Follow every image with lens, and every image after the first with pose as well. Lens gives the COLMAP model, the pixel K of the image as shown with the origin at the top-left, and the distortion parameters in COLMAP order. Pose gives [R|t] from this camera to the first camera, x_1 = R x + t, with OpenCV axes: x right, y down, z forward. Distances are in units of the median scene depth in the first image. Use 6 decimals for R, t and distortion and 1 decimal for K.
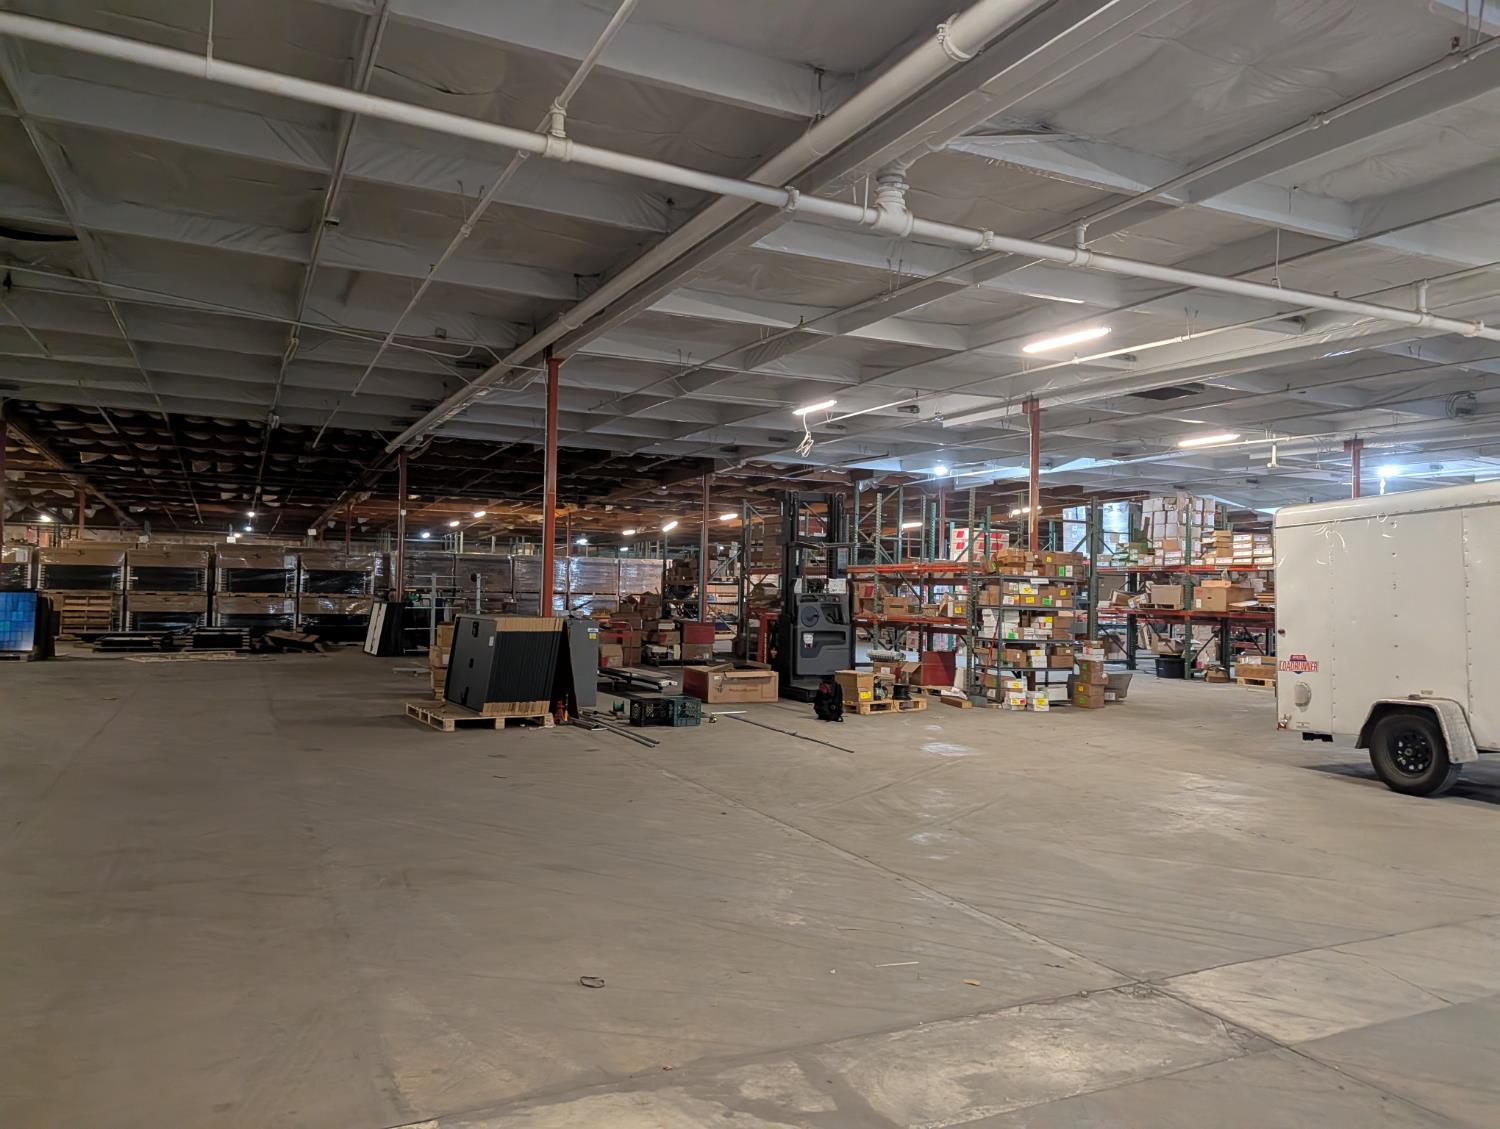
lens RADIAL K [[1052.3, 0, 750.5], [0, 1052.3, 573.3], [0, 0, 1]] dist [0.048720, -0.059126]
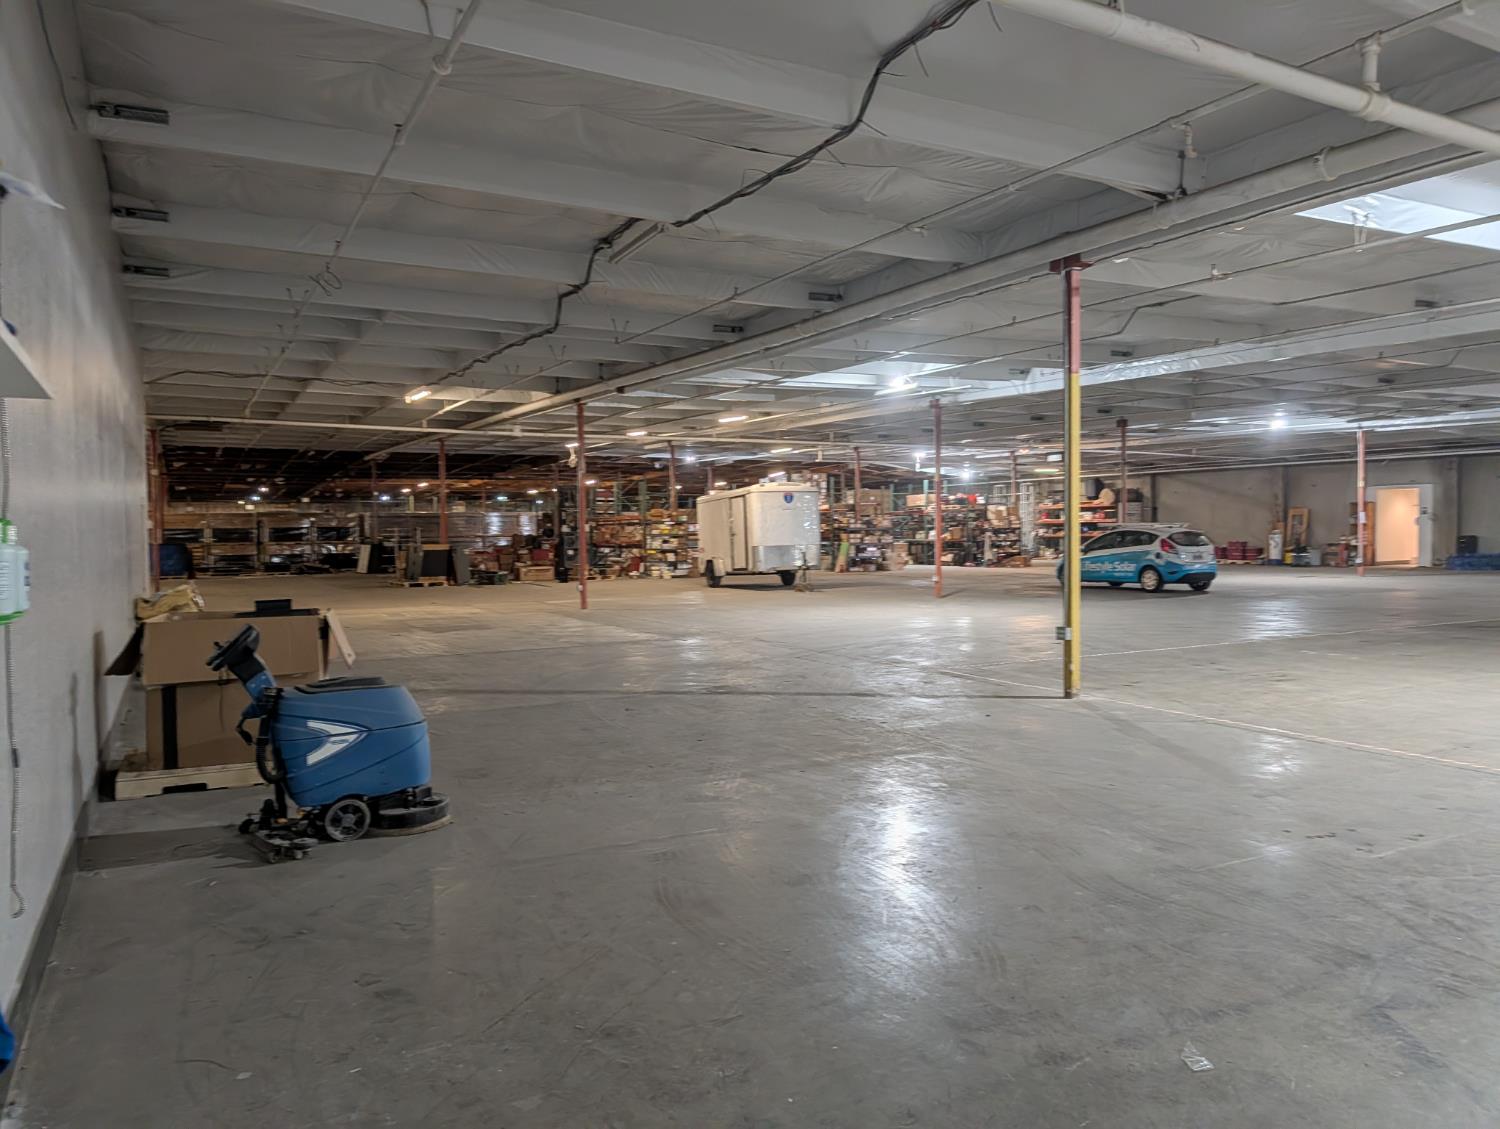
lens RADIAL K [[1052.3, 0, 750.5], [0, 1052.3, 573.3], [0, 0, 1]] dist [0.048720, -0.059126]
pose [[0.998742, -0.034321, 0.036571, 0.213823], [0.032167, 0.997801, 0.057949, -0.005771], [-0.038479, -0.056700, 0.997649, -0.746197]]
